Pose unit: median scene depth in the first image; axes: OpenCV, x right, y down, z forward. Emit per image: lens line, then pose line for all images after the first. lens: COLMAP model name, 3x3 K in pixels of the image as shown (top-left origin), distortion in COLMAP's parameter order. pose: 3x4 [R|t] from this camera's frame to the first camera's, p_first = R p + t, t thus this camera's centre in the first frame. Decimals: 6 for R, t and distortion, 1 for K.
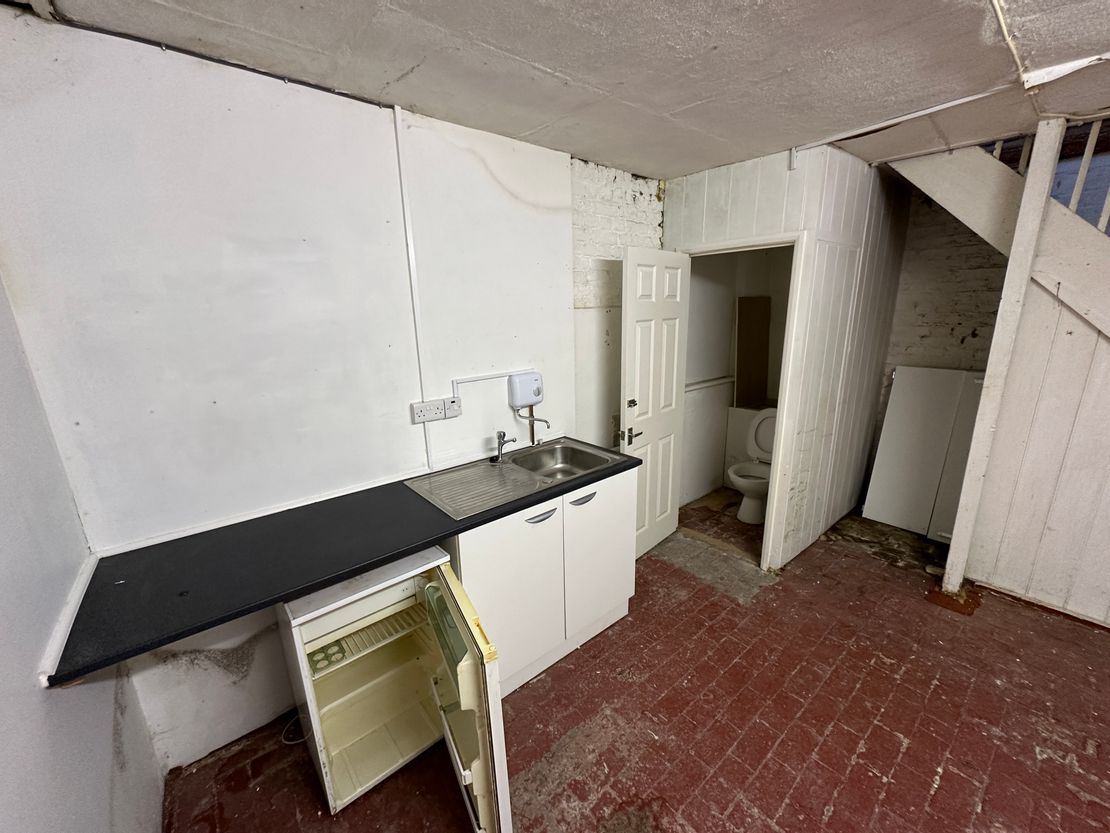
lens RADIAL K [[444.0, 0, 556.0], [0, 444.0, 419.8], [0, 0, 1]] dist [0.000058, 0.000266]
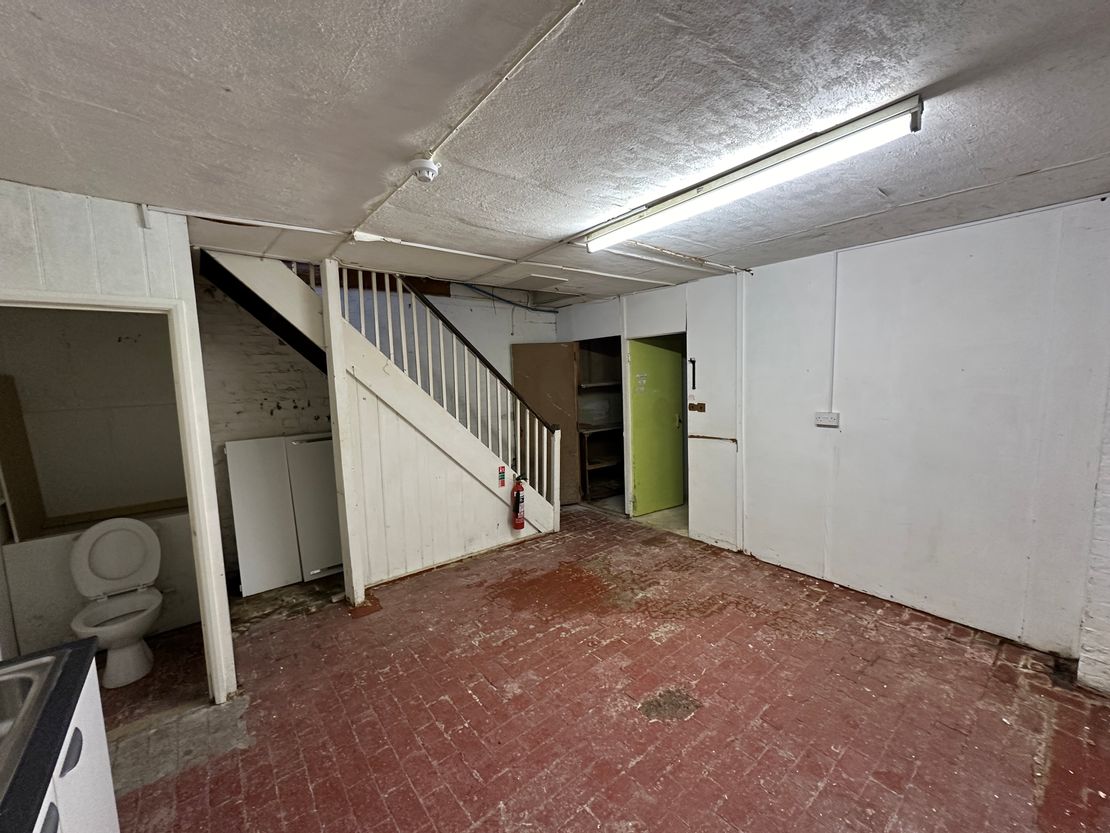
lens RADIAL K [[444.0, 0, 554.7], [0, 444.0, 419.2], [0, 0, 1]] dist [0.000058, 0.000266]
pose [[0.017541, -0.081059, 0.996555, -0.317150], [0.270118, 0.960030, 0.073334, -0.056160], [-0.962667, 0.267901, 0.038736, 0.290720]]
